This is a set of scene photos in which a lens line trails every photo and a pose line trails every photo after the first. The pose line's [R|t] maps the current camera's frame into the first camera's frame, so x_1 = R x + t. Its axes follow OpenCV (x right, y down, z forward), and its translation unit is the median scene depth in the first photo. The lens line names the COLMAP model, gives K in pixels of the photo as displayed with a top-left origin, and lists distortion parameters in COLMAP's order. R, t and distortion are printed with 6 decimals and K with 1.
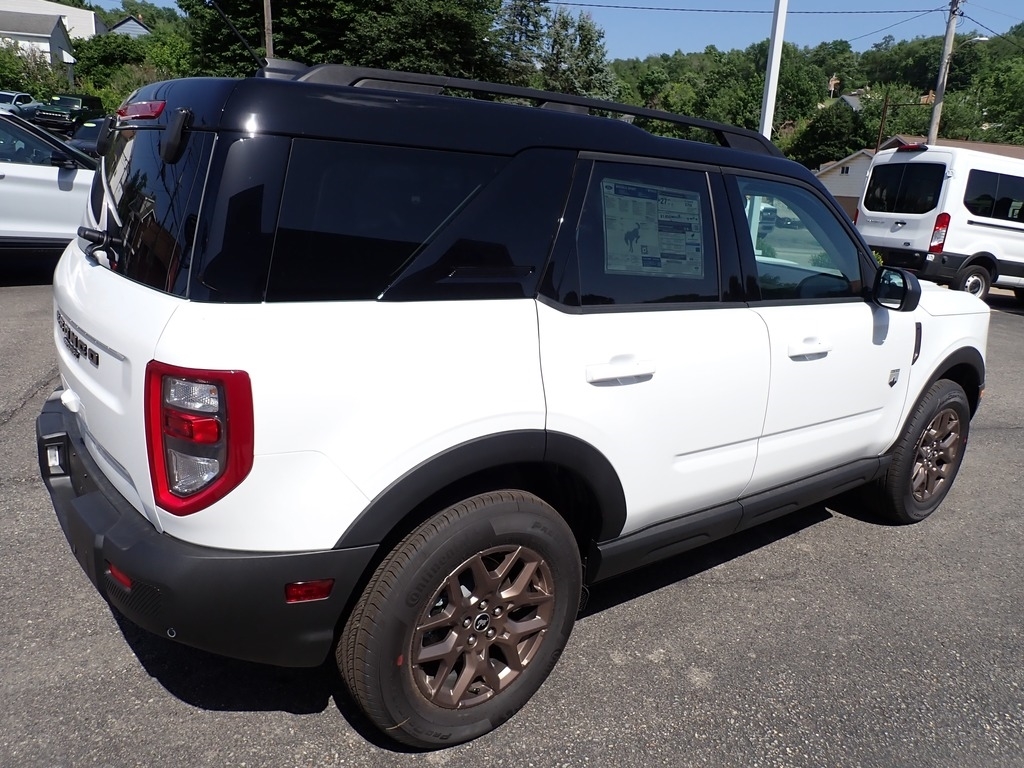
lens RADIAL K [[756.9, 0, 507.1], [0, 756.9, 382.6], [0, 0, 1]] dist [0.000578, -0.012889]
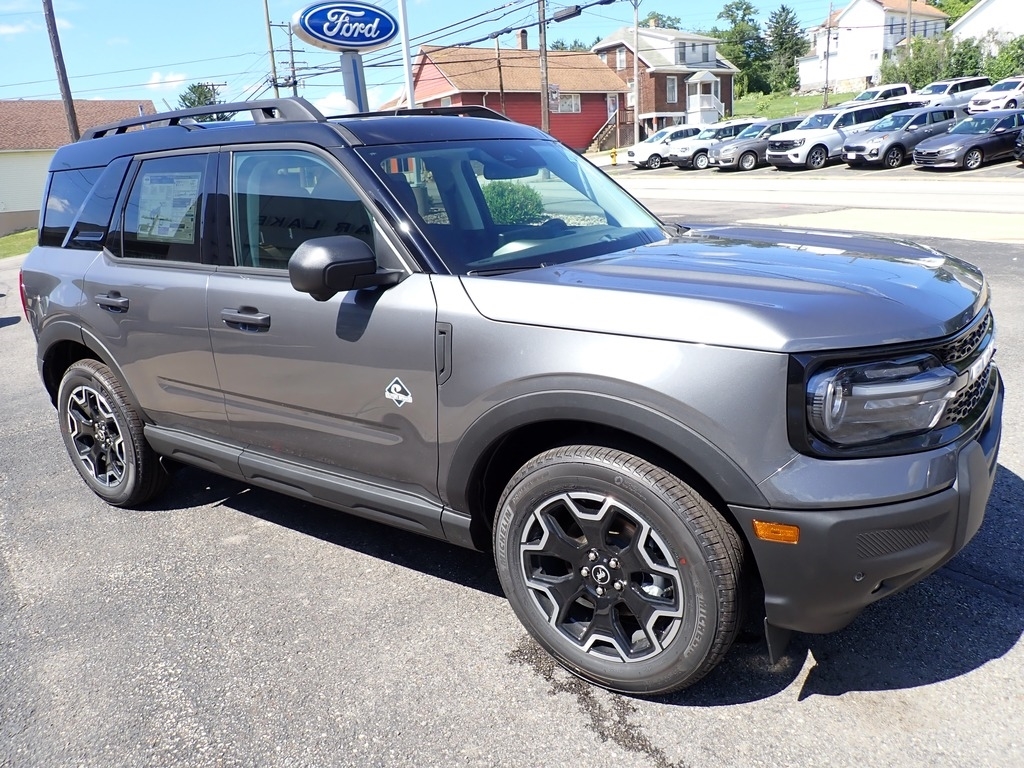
lens RADIAL K [[756.9, 0, 517.0], [0, 756.9, 382.3], [0, 0, 1]] dist [0.000578, -0.012889]
pose [[0.276036, 0.184573, -0.943259, 1.711466], [-0.174619, 0.974687, 0.139622, -0.190832], [0.945152, 0.126170, 0.301279, 1.225169]]
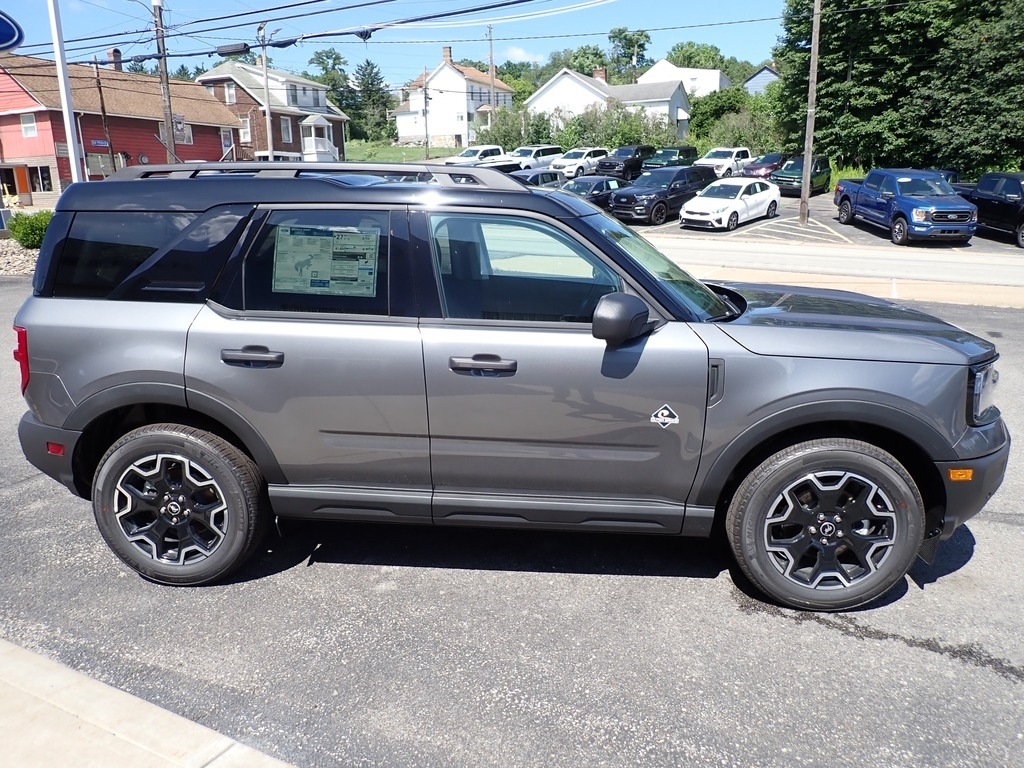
lens RADIAL K [[756.9, 0, 510.0], [0, 756.9, 384.9], [0, 0, 1]] dist [0.000578, -0.012889]
pose [[0.715097, 0.107707, -0.690678, 1.387951], [-0.135381, 0.990690, 0.014324, -0.038816], [0.685790, 0.083261, 0.723021, 0.255310]]
